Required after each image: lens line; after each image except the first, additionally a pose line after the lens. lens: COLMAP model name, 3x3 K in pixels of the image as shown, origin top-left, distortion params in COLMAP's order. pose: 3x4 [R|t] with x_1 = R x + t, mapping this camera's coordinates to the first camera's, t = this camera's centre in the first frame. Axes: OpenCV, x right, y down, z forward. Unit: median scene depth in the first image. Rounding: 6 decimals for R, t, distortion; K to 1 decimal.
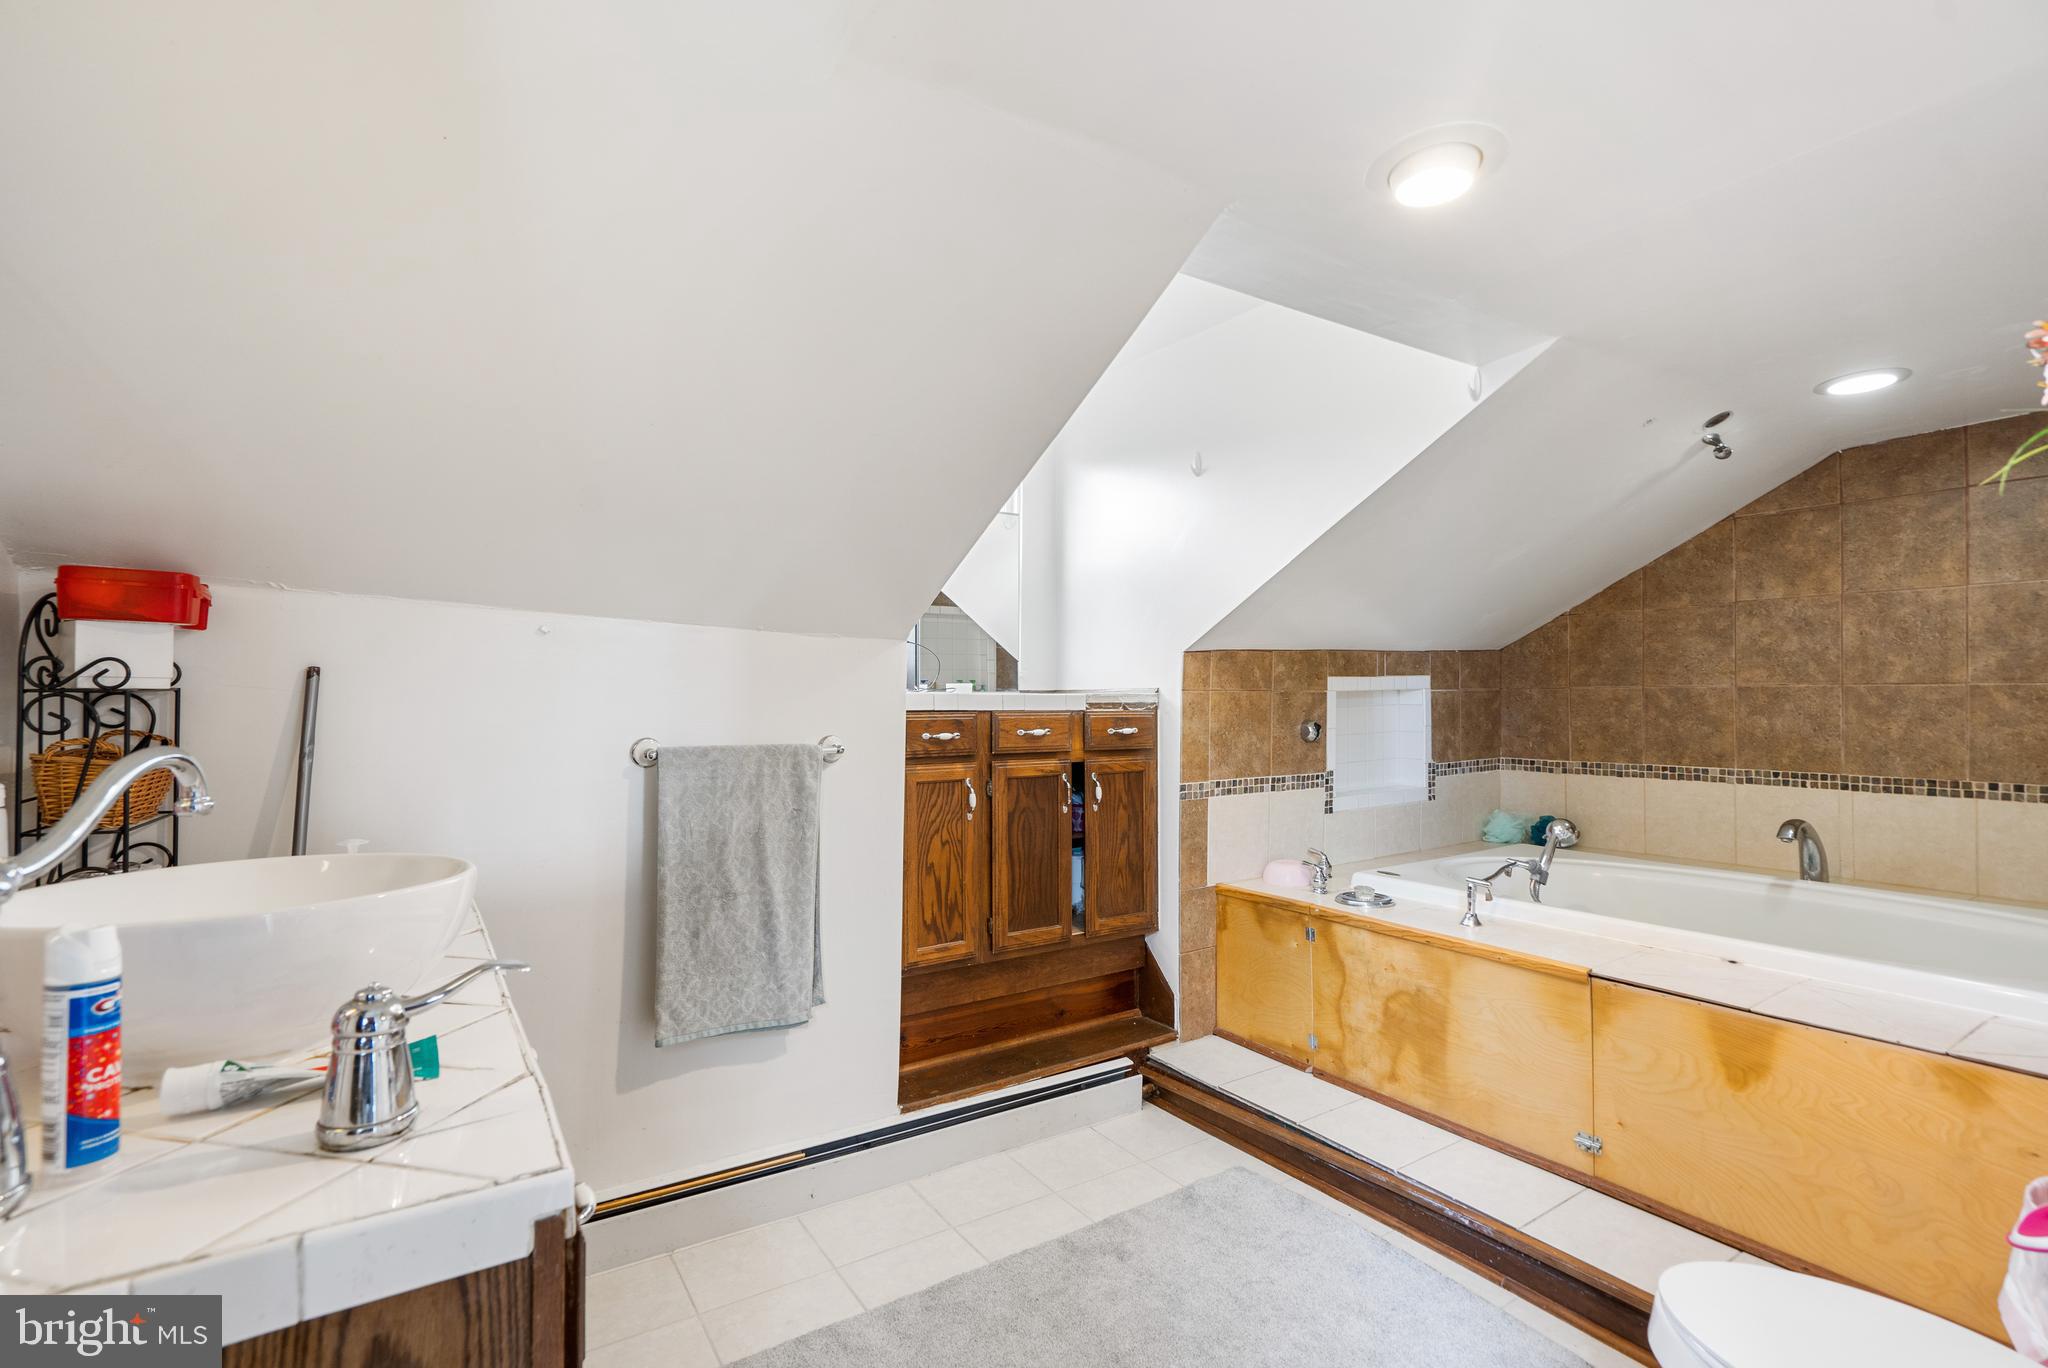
lens RADIAL K [[944.6, 0, 1024.3], [0, 944.6, 686.2], [0, 0, 1]] dist [0.001001, 0.000326]
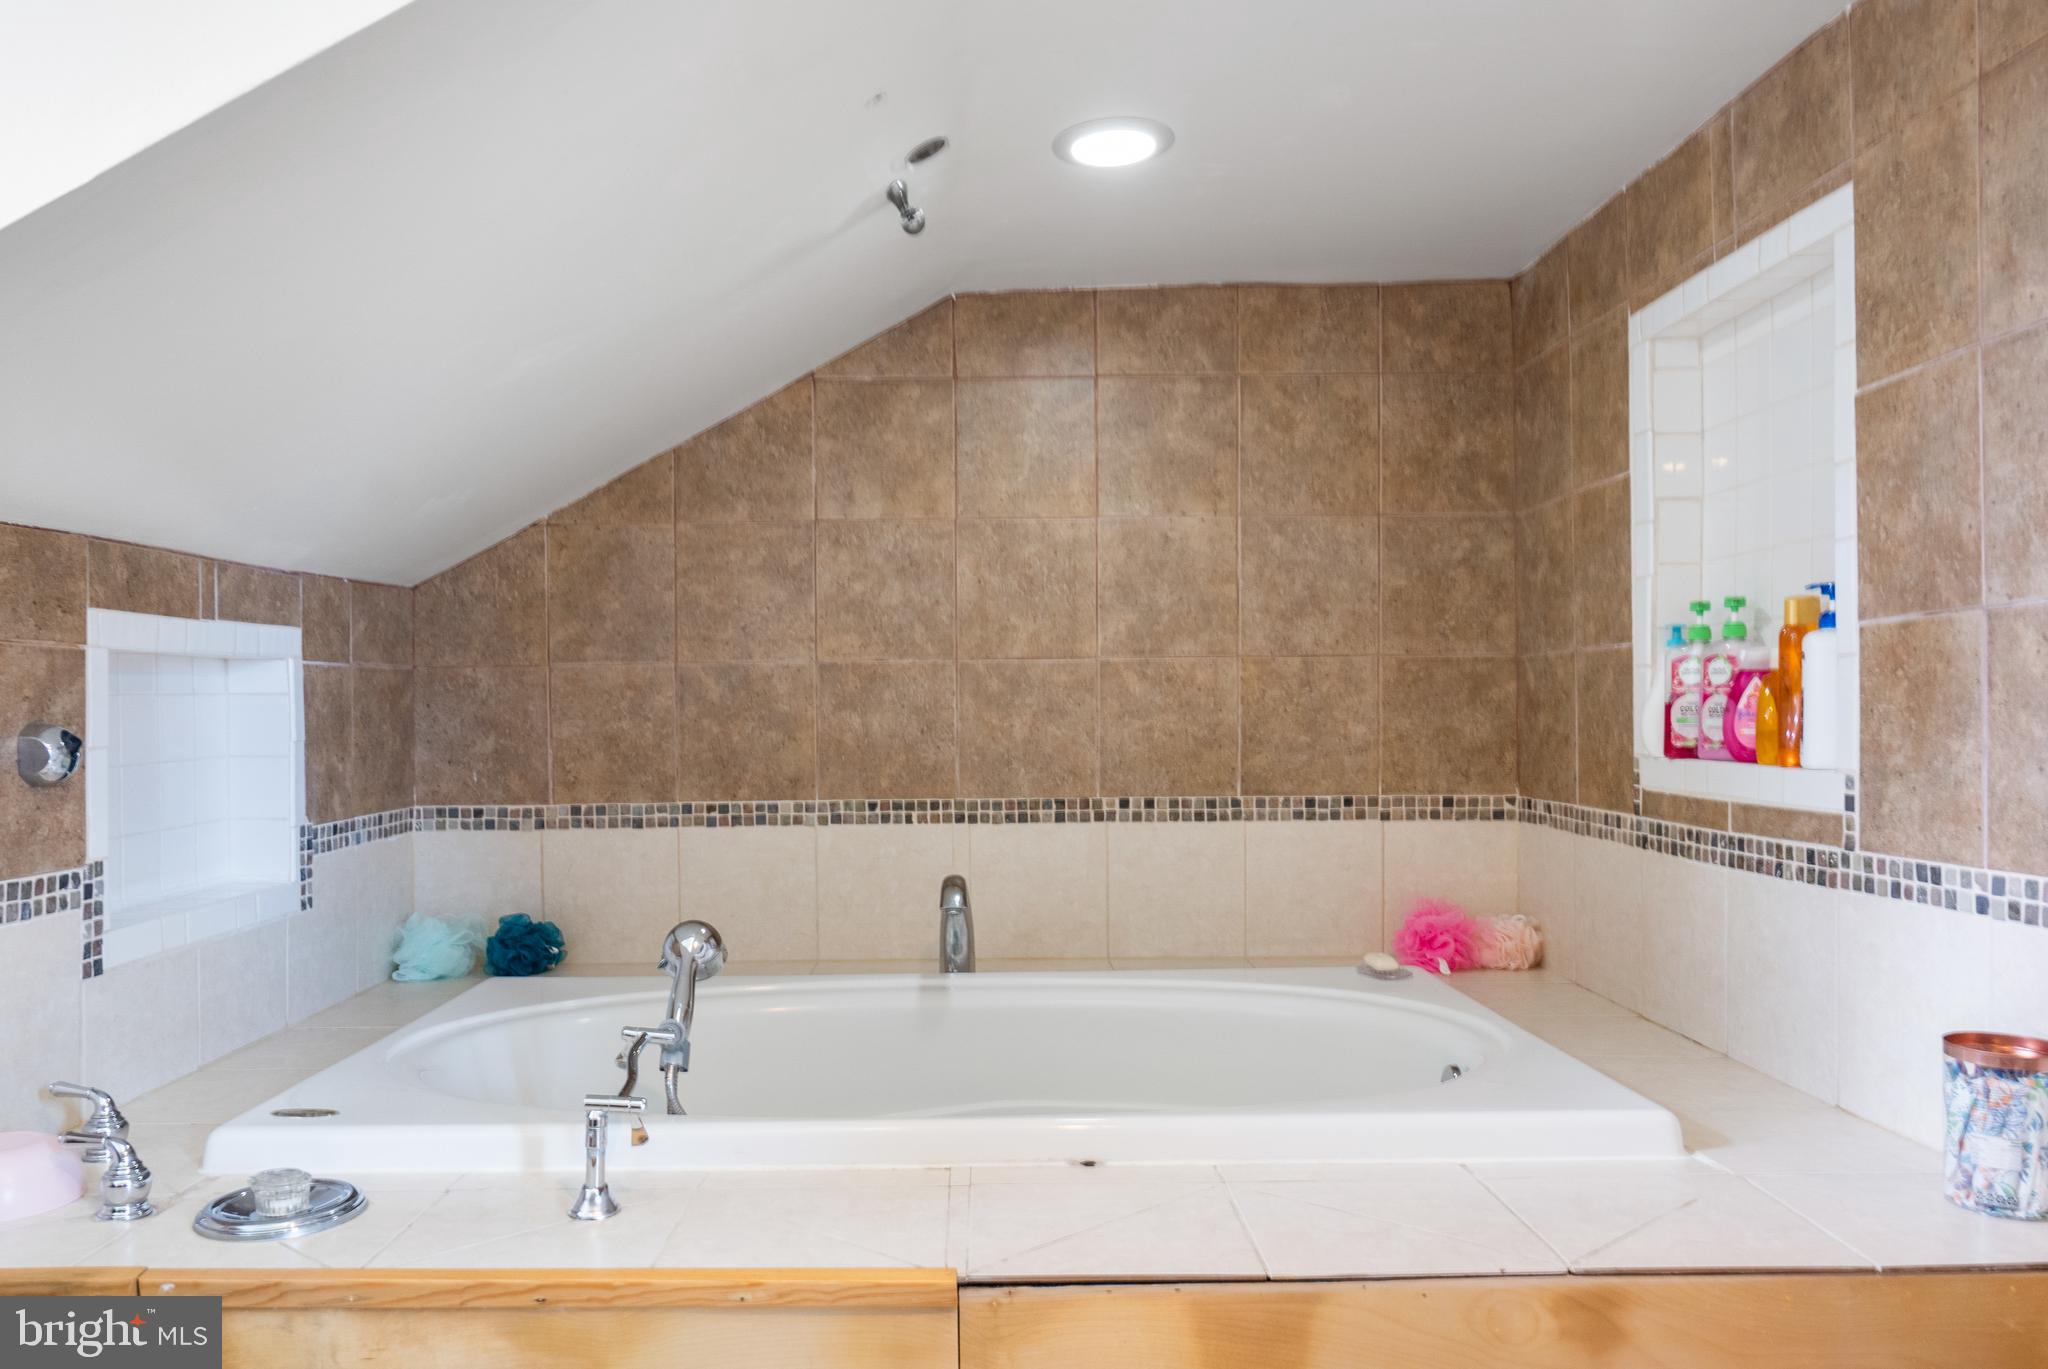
lens RADIAL K [[1502.8, 0, 1005.8], [0, 1502.8, 719.1], [0, 0, 1]] dist [0.006772, 0.000553]
pose [[0.557539, -0.005960, 0.830129, 0.032523], [-0.000528, 0.999971, 0.007535, 0.029337], [-0.830151, -0.004640, 0.557520, 0.379744]]
